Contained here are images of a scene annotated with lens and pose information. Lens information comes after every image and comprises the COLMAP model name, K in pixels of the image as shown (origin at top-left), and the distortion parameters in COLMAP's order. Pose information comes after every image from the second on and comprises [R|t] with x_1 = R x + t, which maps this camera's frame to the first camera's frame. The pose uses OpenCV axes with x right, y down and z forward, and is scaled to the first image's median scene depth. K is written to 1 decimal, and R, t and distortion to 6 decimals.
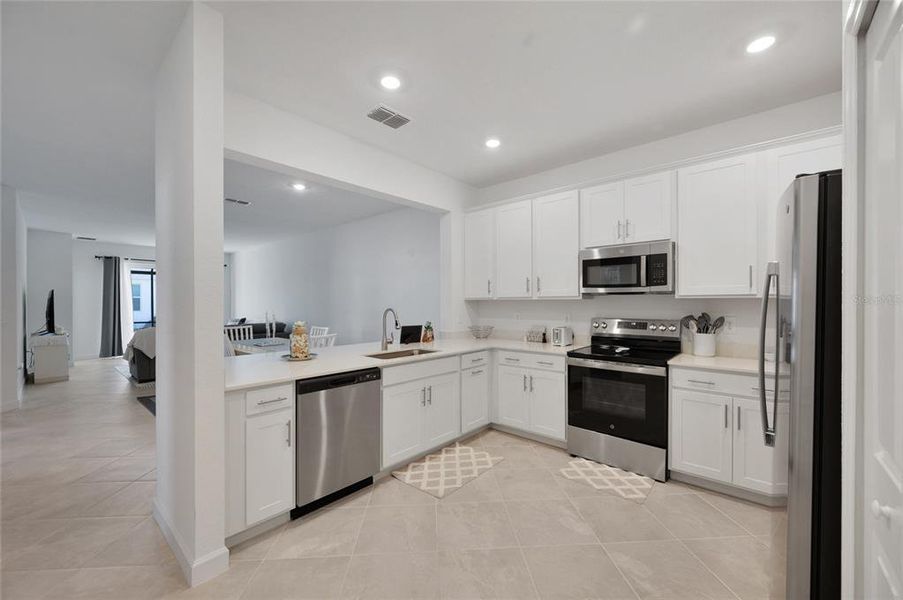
lens RADIAL K [[361.6, 0, 445.4], [0, 361.6, 301.3], [0, 0, 1]] dist [0.011612, -0.000178]
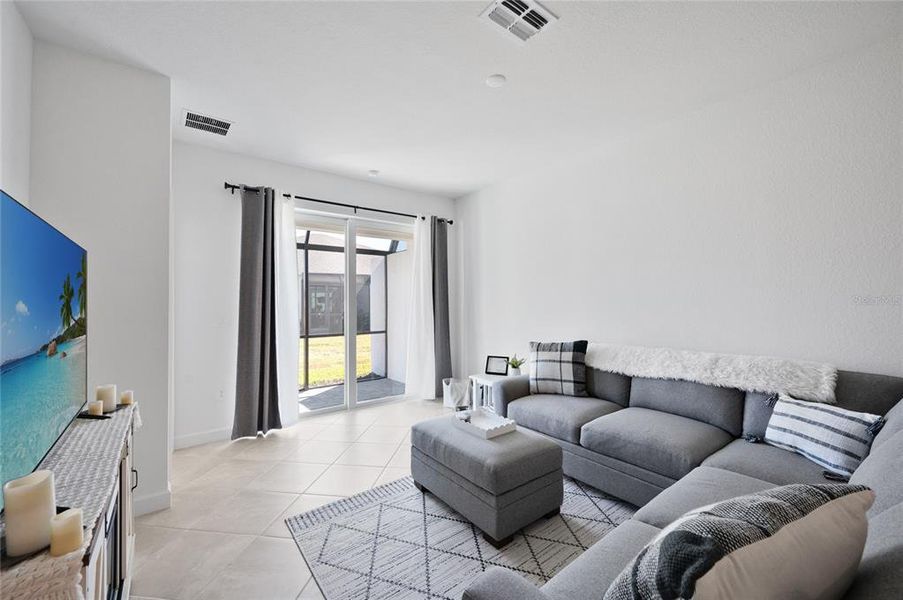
lens RADIAL K [[357.2, 0, 447.9], [0, 357.2, 290.2], [0, 0, 1]] dist [-0.000827, -0.000017]
pose [[0.983255, -0.013396, -0.181740, -1.870216], [0.009272, 0.999680, -0.023526, 0.013433], [0.181997, 0.021447, 0.983065, 1.909659]]
